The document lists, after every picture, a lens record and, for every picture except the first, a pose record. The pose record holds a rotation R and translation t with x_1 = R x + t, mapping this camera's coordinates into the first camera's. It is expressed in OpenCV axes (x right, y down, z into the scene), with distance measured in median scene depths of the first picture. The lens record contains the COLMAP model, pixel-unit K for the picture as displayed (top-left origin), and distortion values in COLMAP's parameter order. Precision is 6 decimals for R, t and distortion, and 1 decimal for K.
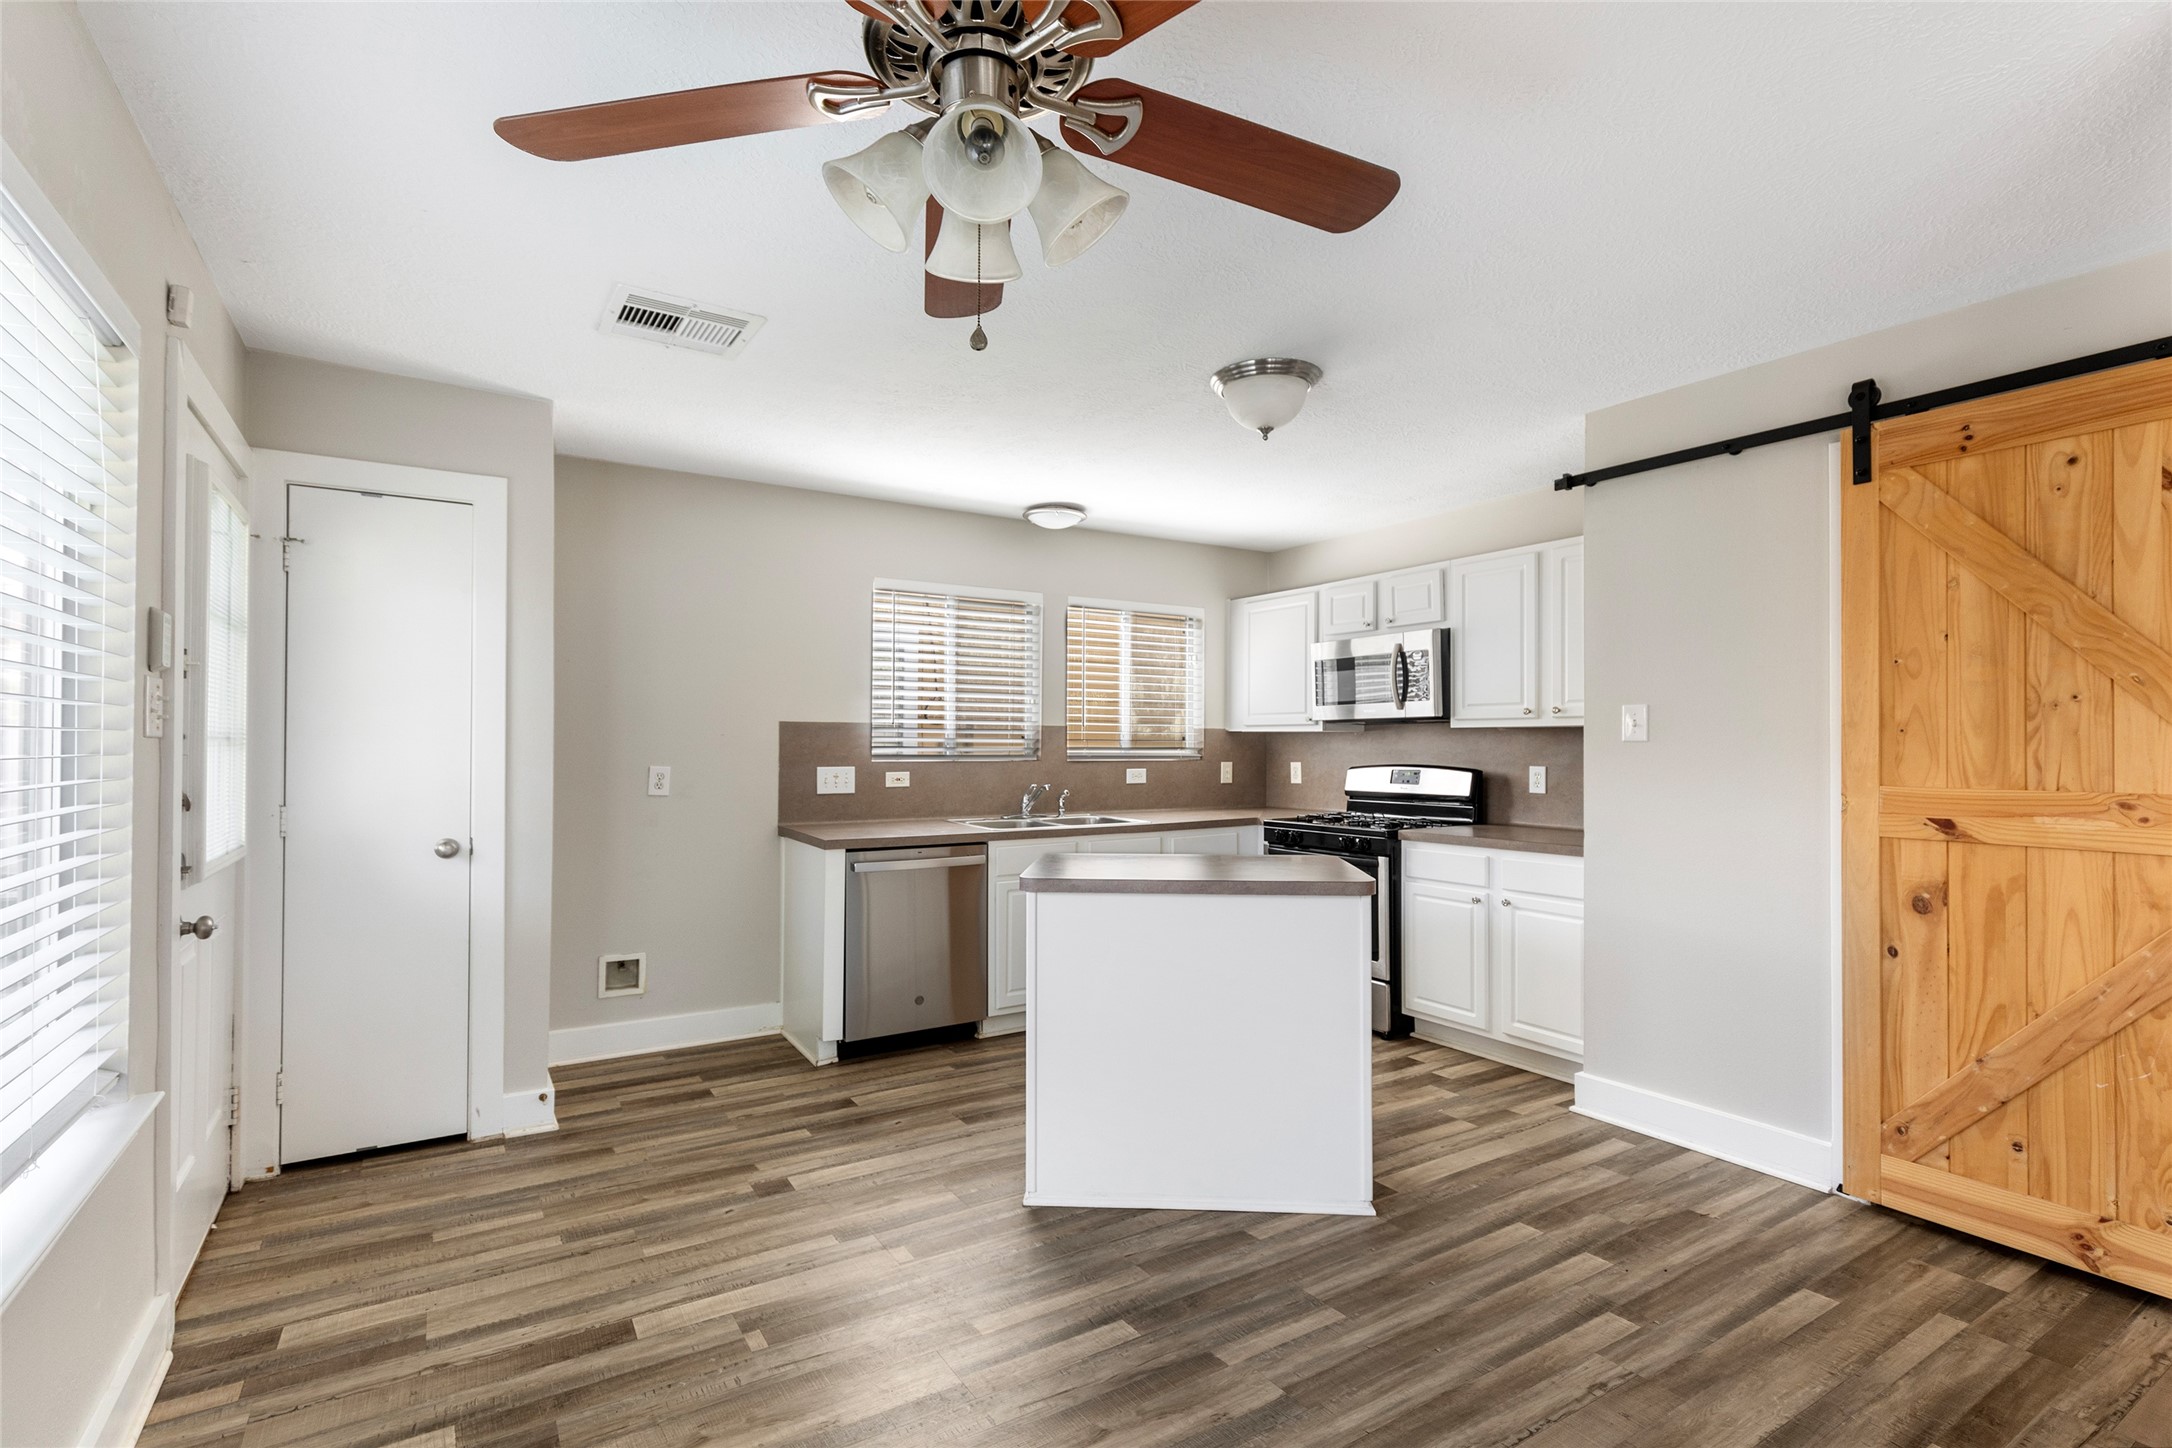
lens RADIAL K [[1002.0, 0, 1099.9], [0, 1002.0, 733.5], [0, 0, 1]] dist [0.003549, 0.000122]
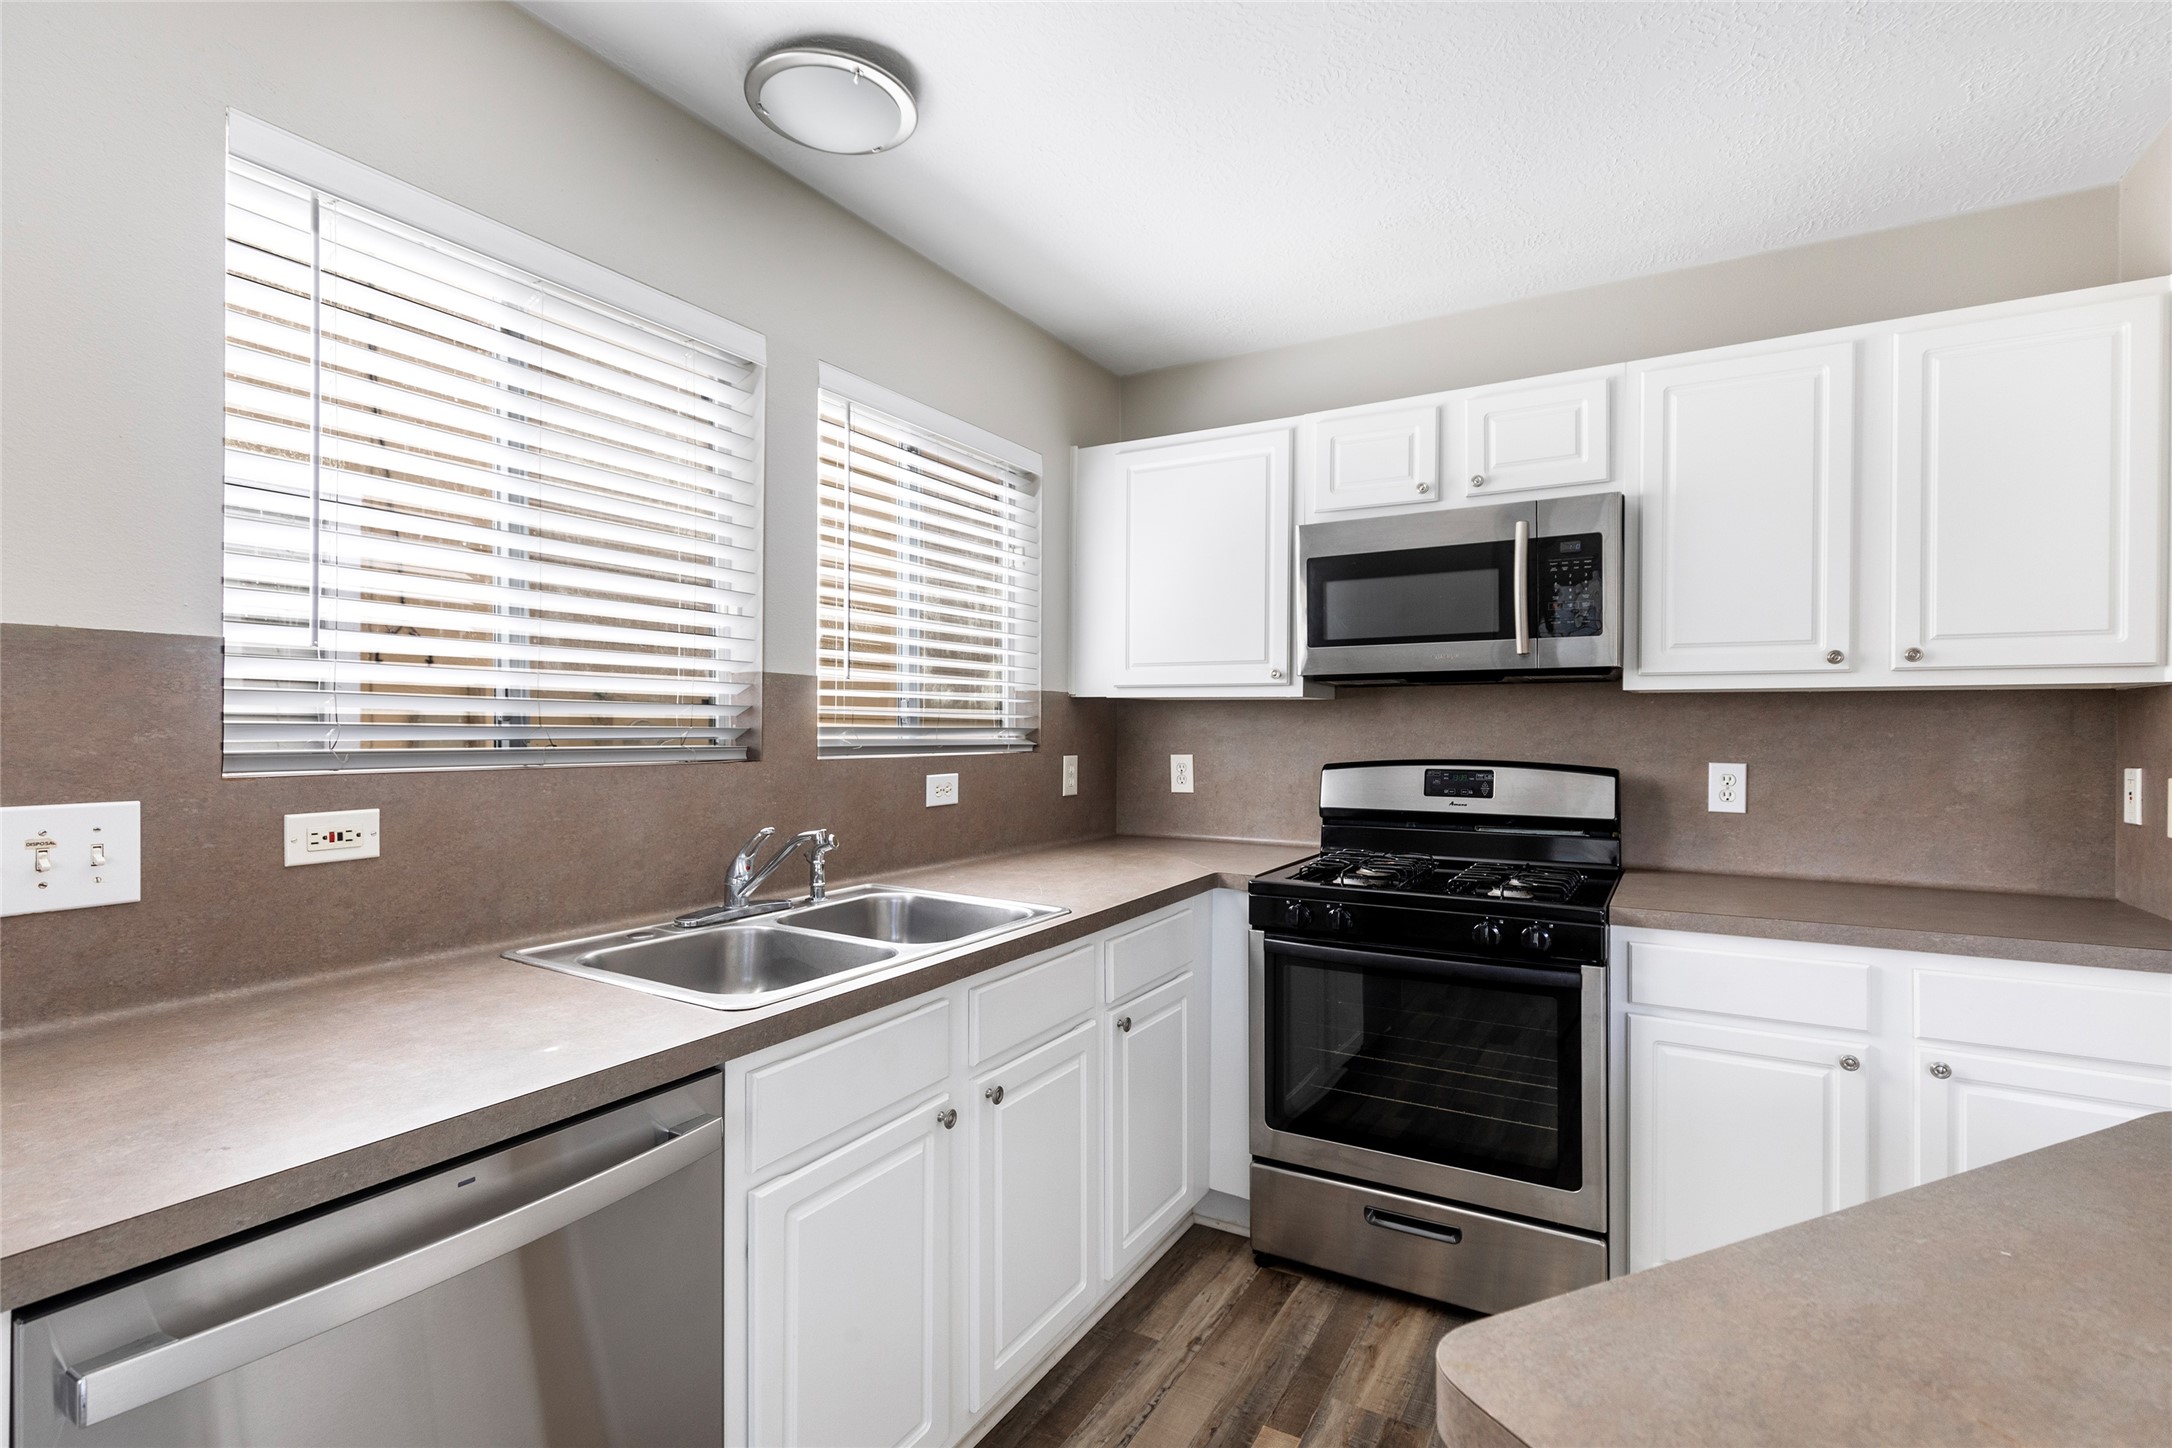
lens RADIAL K [[1026.8, 0, 1039.2], [0, 1026.8, 727.0], [0, 0, 1]] dist [0.004165, 0.000017]
pose [[0.910640, 0.001510, 0.413197, -0.151286], [-0.007079, 0.999904, 0.011948, 0.009644], [-0.413140, -0.013805, 0.910563, 0.701856]]
